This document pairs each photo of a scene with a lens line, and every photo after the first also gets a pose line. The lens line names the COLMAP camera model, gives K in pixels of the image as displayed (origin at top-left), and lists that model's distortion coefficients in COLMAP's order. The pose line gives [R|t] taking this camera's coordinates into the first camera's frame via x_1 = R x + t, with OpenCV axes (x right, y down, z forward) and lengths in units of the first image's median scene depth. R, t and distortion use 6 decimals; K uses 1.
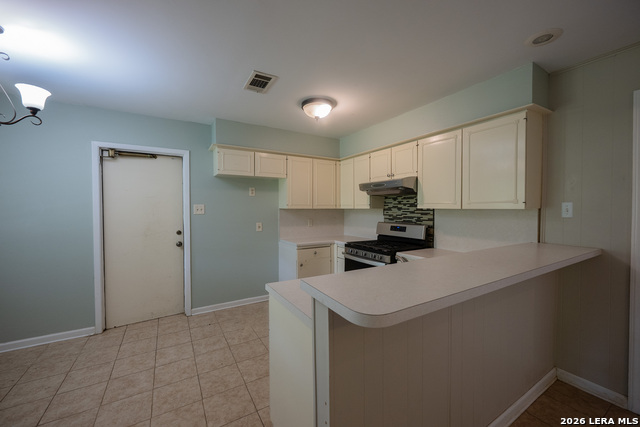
lens RADIAL K [[257.4, 0, 320.0], [0, 257.4, 213.5], [0, 0, 1]] dist [0.001152, 0.000144]
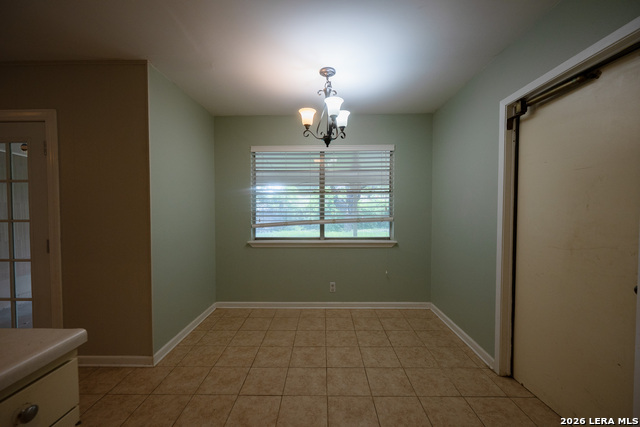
lens RADIAL K [[251.8, 0, 320.0], [0, 251.8, 213.5], [0, 0, 1]] dist [0.000181, 0.000004]
pose [[-0.534989, 0.024601, -0.844501, -0.026586], [-0.014719, 0.999153, 0.038431, 0.007324], [0.844731, 0.032990, -0.534173, 1.049182]]
